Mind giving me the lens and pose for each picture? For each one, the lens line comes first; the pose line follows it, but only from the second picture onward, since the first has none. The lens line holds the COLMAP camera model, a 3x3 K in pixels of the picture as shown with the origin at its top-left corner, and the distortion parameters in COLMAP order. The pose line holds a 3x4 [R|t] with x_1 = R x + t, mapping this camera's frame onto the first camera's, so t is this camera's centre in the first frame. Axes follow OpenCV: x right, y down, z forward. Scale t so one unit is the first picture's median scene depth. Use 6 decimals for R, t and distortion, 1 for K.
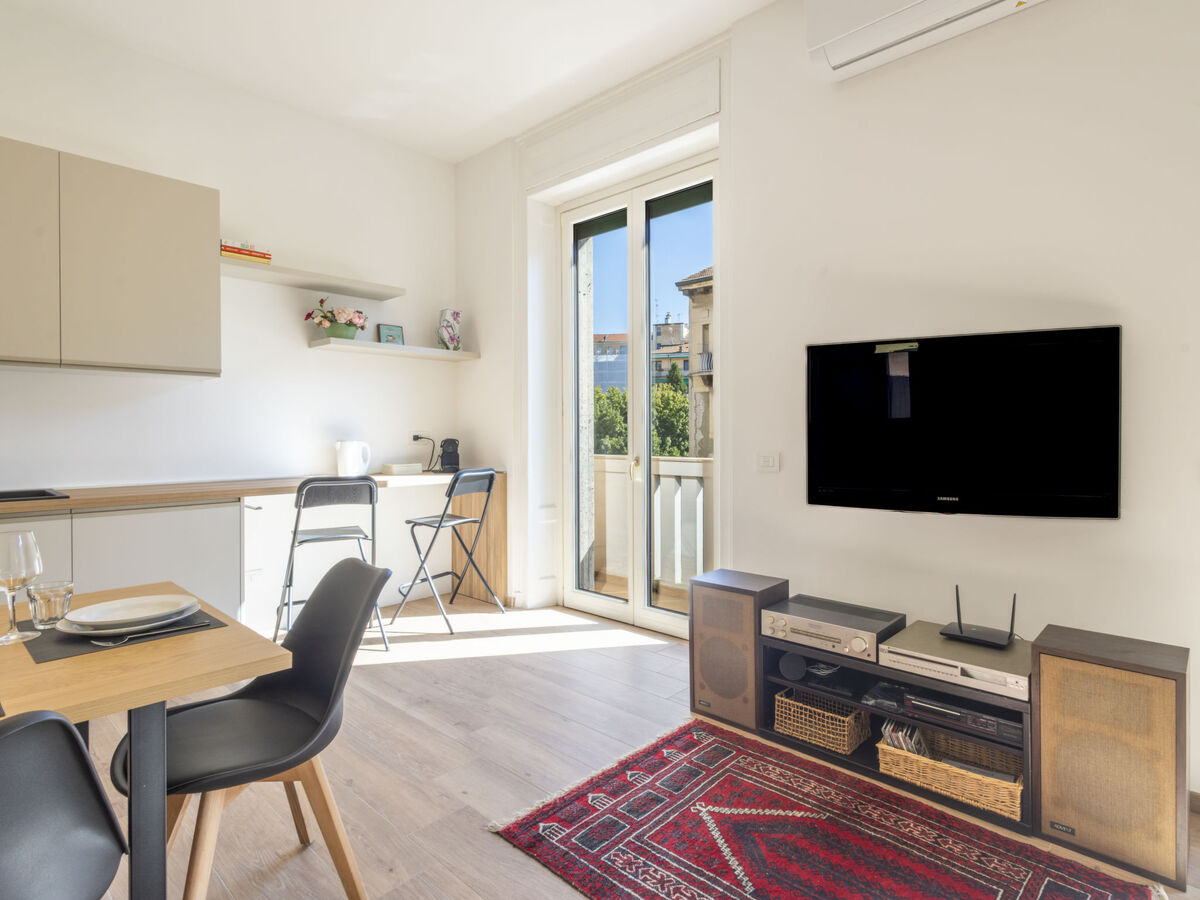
lens RADIAL K [[625.9, 0, 660.5], [0, 625.9, 438.5], [0, 0, 1]] dist [0.004880, 0.000220]
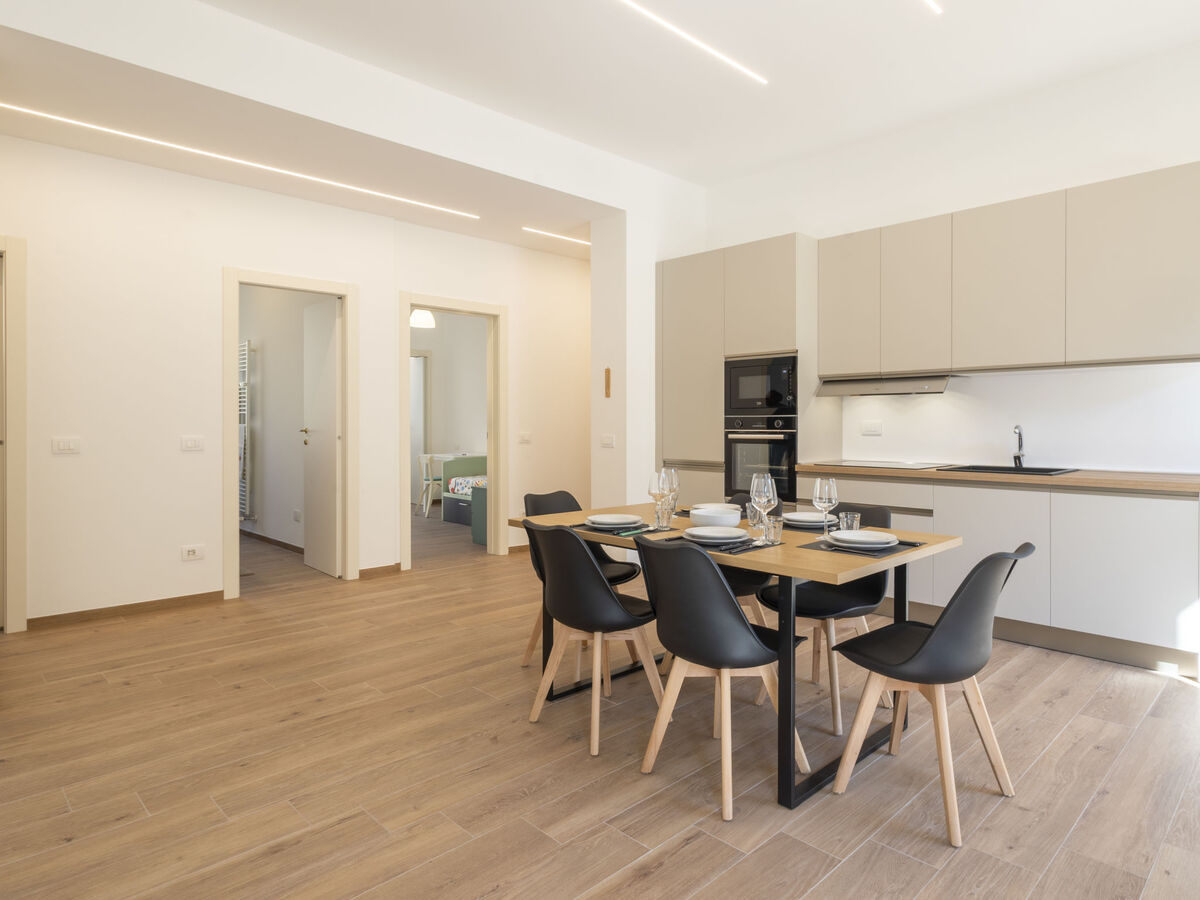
lens RADIAL K [[715.4, 0, 658.5], [0, 715.4, 435.6], [0, 0, 1]] dist [0.014804, 0.000521]
pose [[-0.057078, 0.017650, -0.998214, 0.380009], [-0.008152, 0.999802, 0.018145, -0.002599], [0.998336, 0.009173, -0.056923, 0.237369]]
